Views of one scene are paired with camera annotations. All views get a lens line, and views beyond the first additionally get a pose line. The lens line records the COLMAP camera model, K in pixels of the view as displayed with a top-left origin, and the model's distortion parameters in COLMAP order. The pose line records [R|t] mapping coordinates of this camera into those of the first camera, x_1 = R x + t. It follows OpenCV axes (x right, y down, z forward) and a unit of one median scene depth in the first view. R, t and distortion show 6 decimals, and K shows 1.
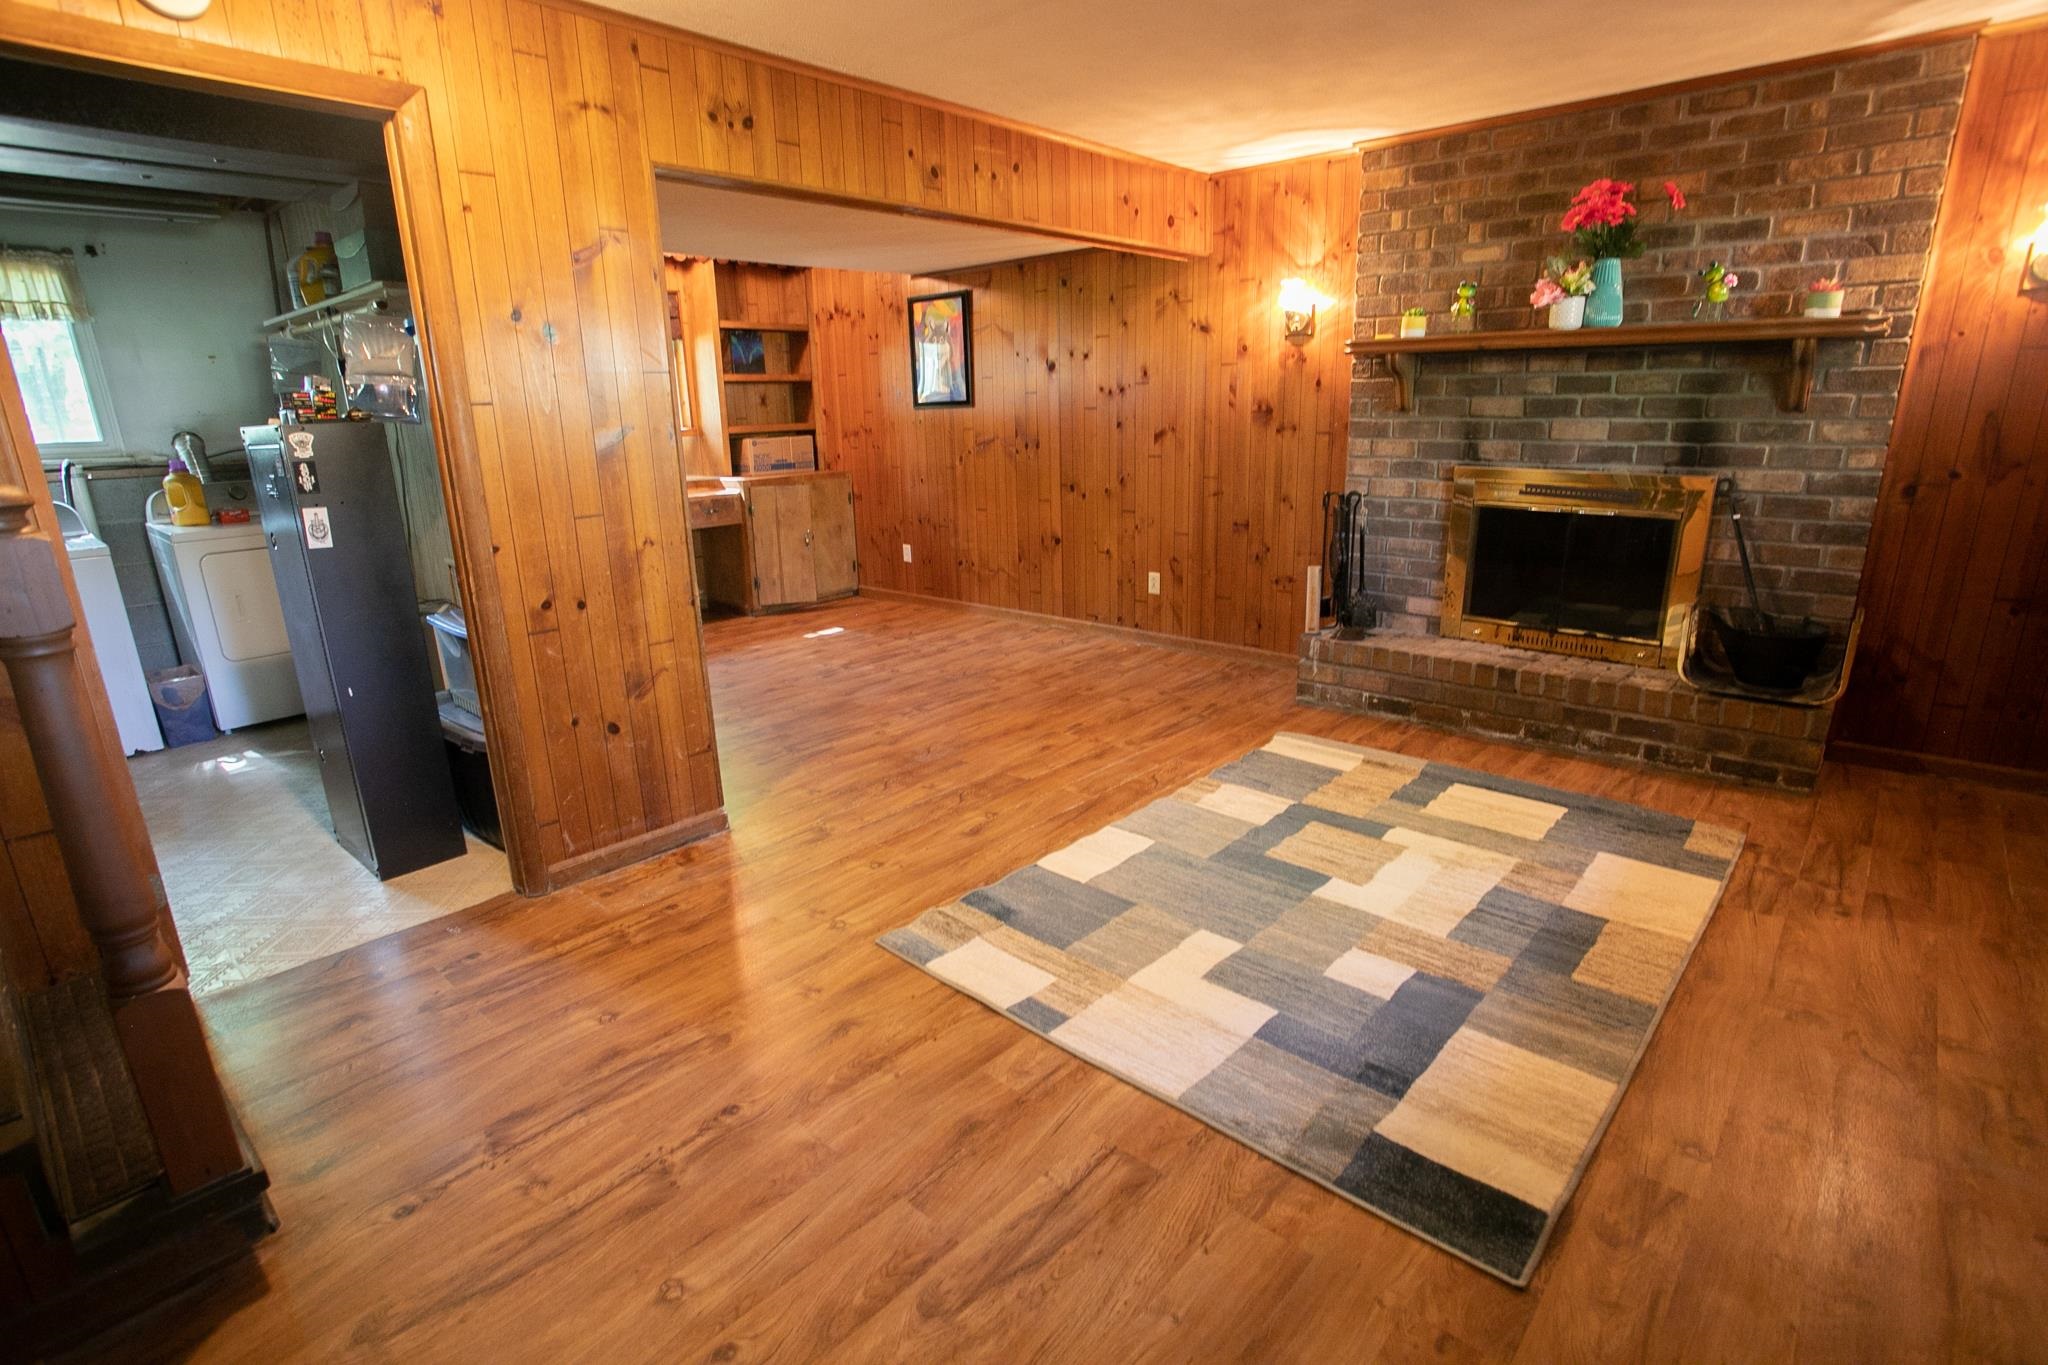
lens RADIAL K [[987.5, 0, 1032.1], [0, 987.5, 690.3], [0, 0, 1]] dist [-0.039063, 0.002069]
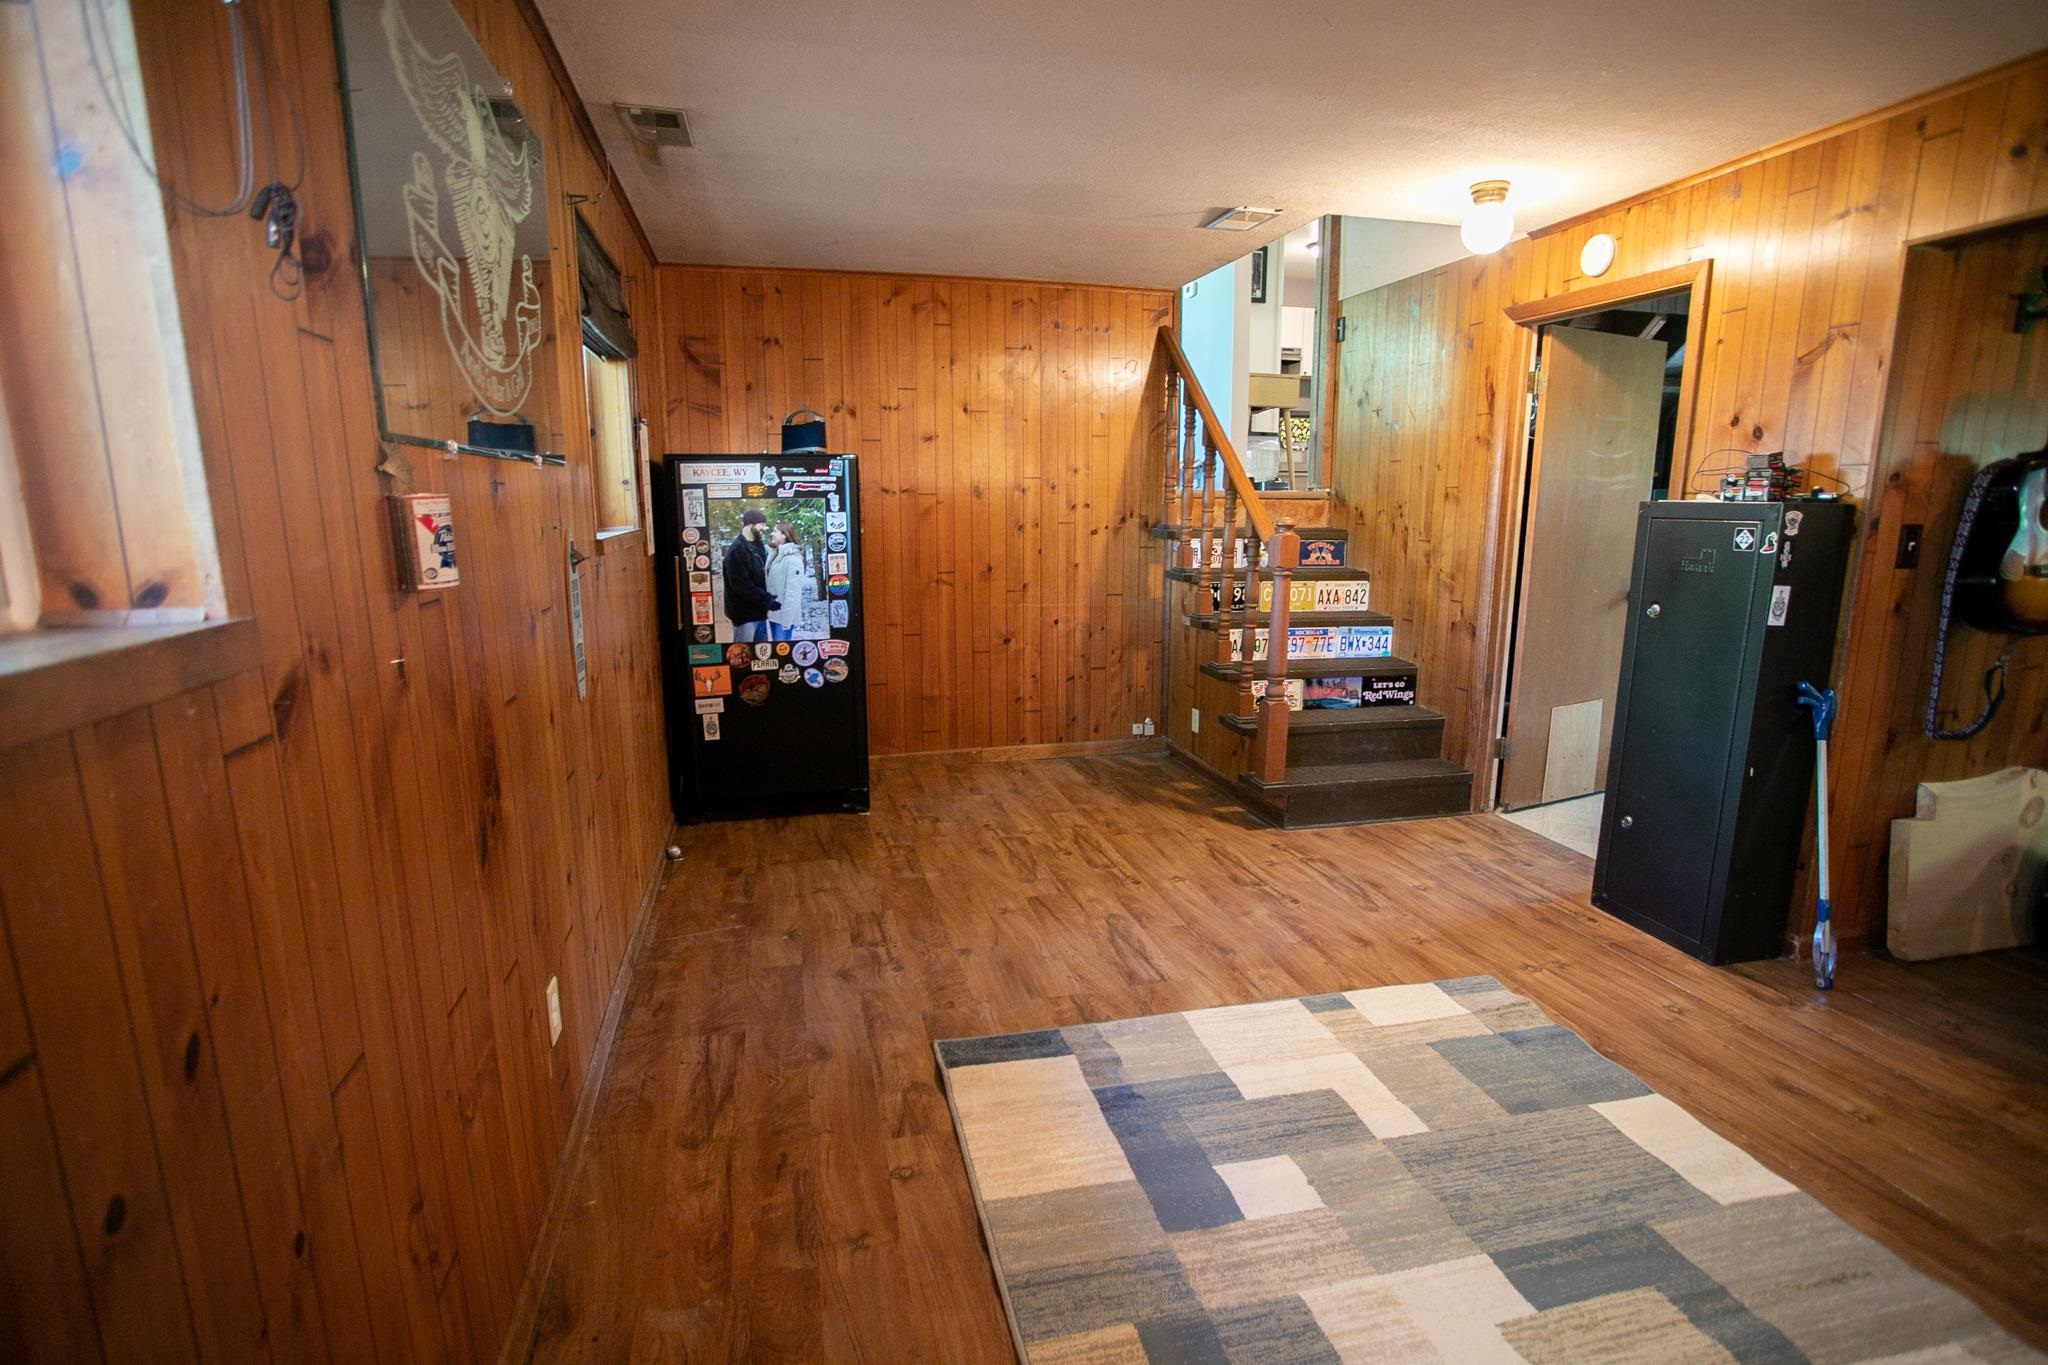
lens RADIAL K [[987.5, 0, 1022.9], [0, 987.5, 693.3], [0, 0, 1]] dist [-0.039063, 0.002069]
pose [[-0.573819, 0.173582, -0.800375, 1.217666], [-0.213836, 0.911626, 0.351016, -0.386059], [0.790573, 0.372569, -0.485991, 1.257160]]
